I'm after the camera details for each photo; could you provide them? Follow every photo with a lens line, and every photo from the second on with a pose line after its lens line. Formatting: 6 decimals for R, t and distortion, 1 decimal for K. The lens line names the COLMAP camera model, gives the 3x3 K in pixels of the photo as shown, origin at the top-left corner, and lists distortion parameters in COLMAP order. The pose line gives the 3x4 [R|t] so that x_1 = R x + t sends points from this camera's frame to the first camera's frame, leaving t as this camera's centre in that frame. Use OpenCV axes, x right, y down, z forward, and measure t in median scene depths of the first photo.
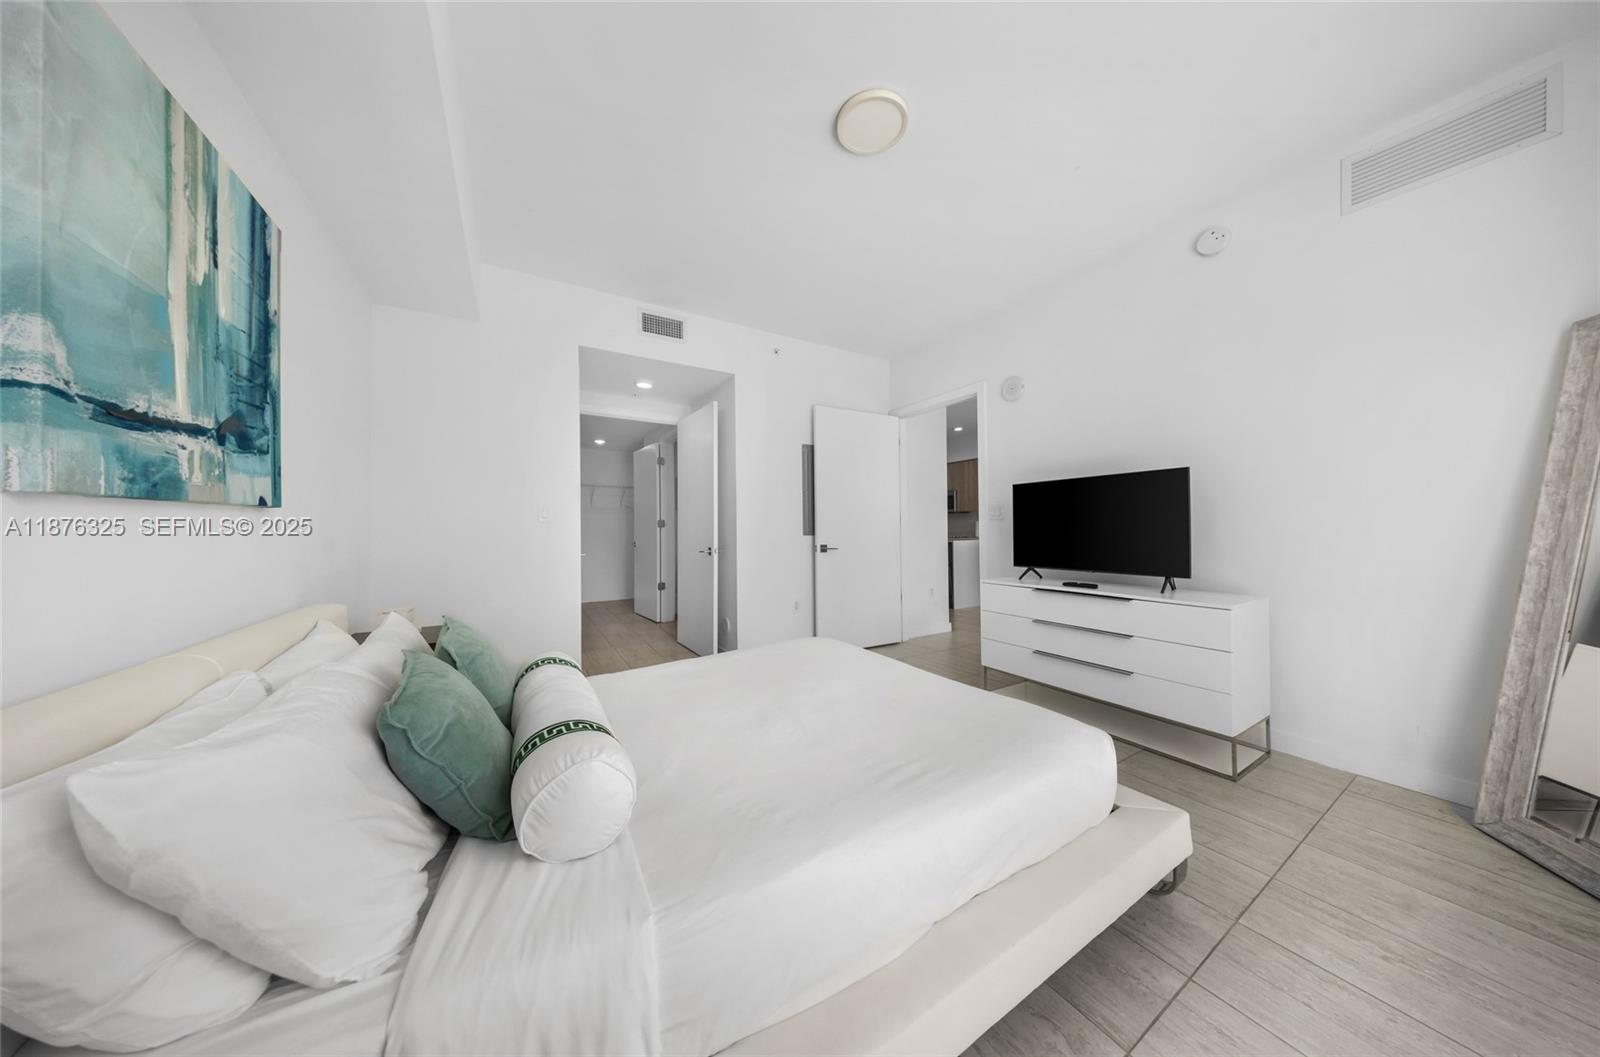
lens RADIAL K [[484.7, 0, 806.6], [0, 484.7, 525.6], [0, 0, 1]] dist [0.000568, -0.000071]
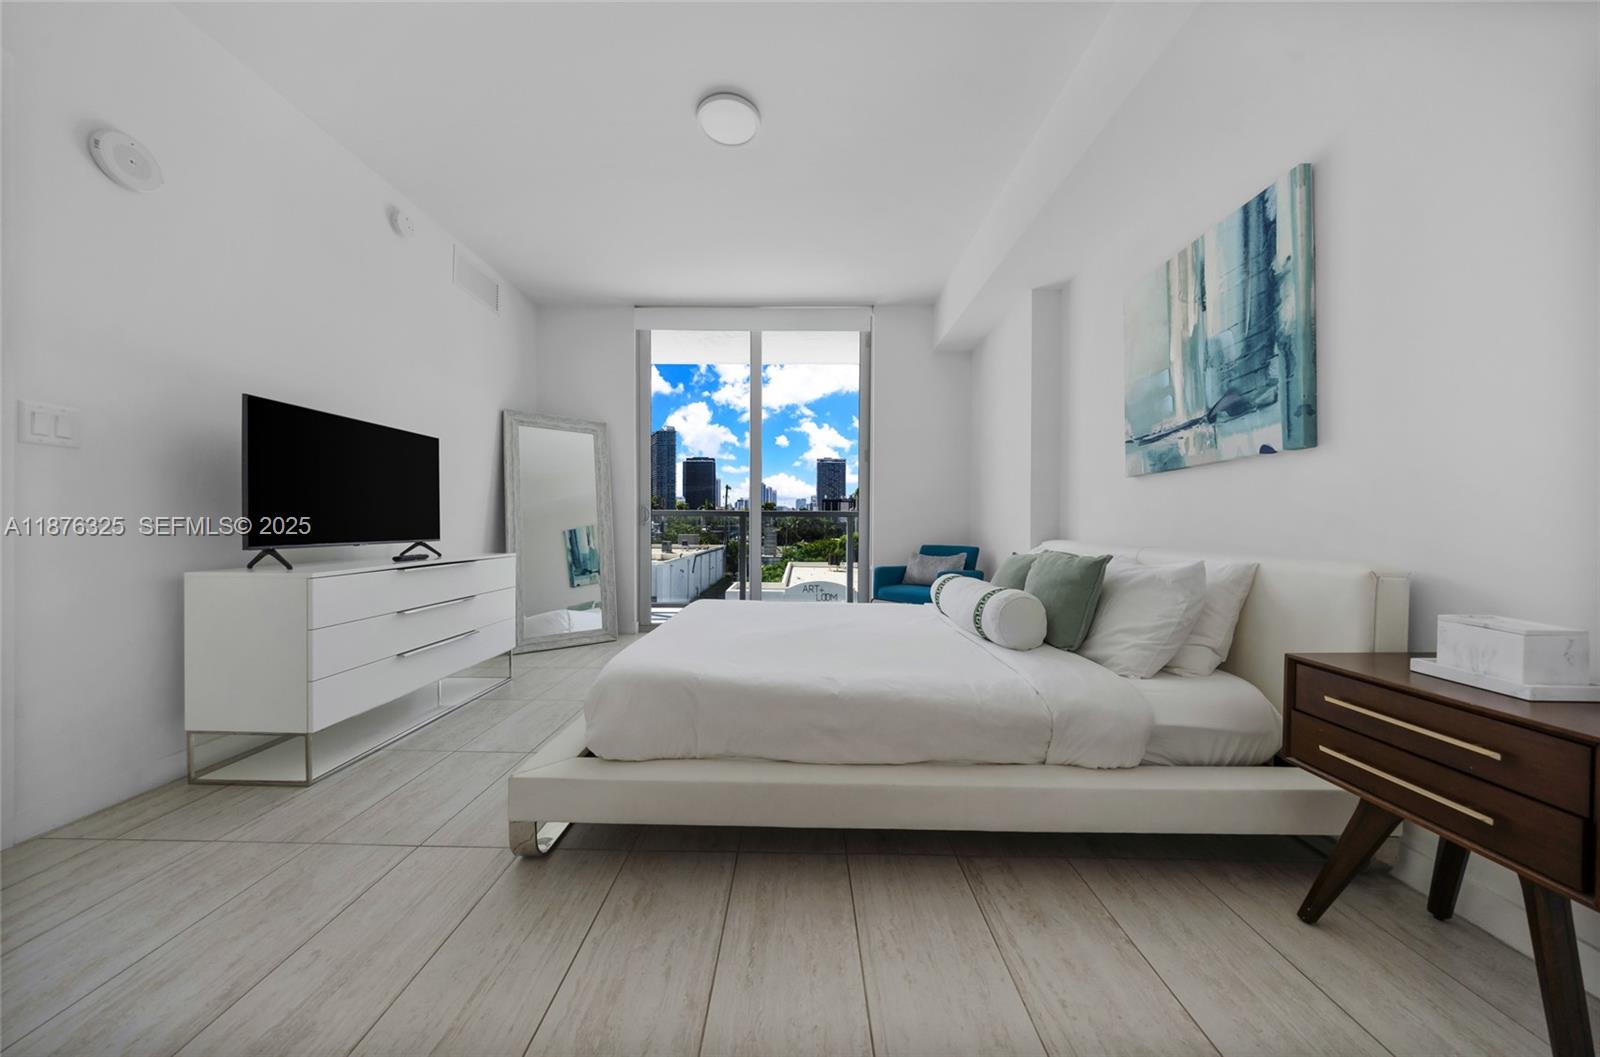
lens RADIAL K [[509.5, 0, 790.2], [0, 509.5, 527.2], [0, 0, 1]] dist [-0.000531, -0.003824]
pose [[-0.844399, 0.000595, 0.535714, -1.025647], [-0.002504, 0.999984, -0.005057, 0.174746], [-0.535708, -0.005612, -0.844385, 3.224575]]
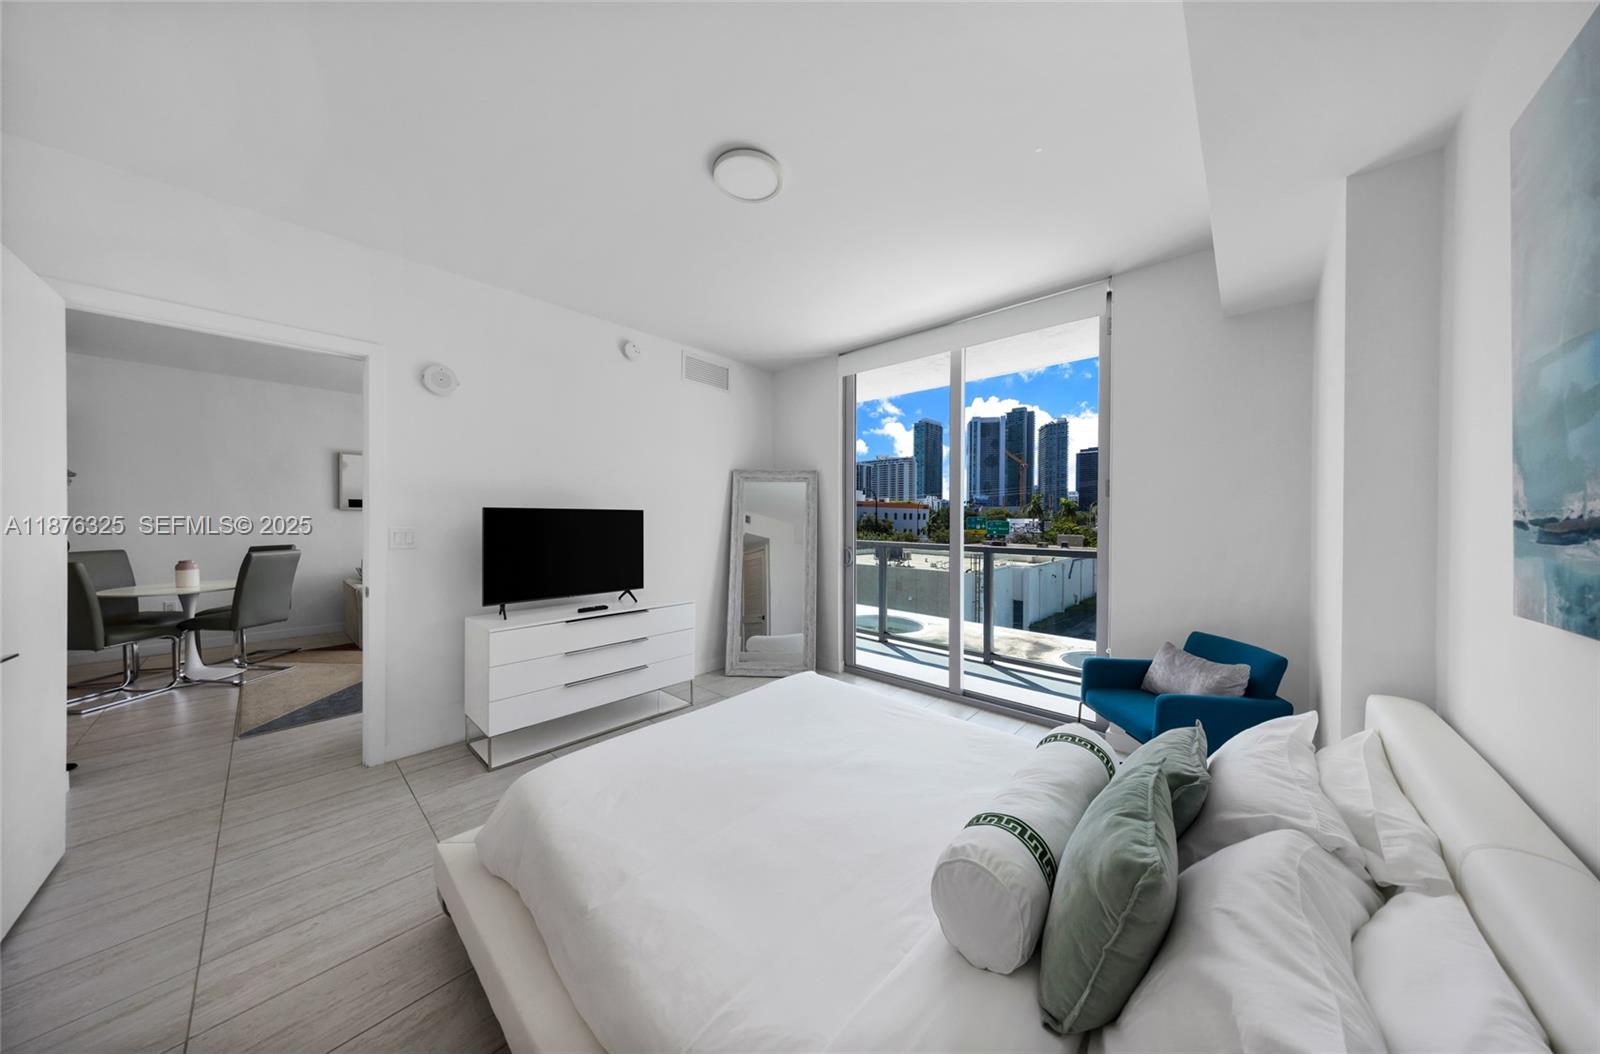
lens RADIAL K [[484.7, 0, 806.6], [0, 484.7, 524.1], [0, 0, 1]] dist [0.000568, -0.000071]
pose [[-0.285129, -0.004126, 0.958480, -1.484089], [-0.010148, 0.999948, 0.001286, -0.181875], [-0.958435, -0.009360, -0.285156, 1.974729]]
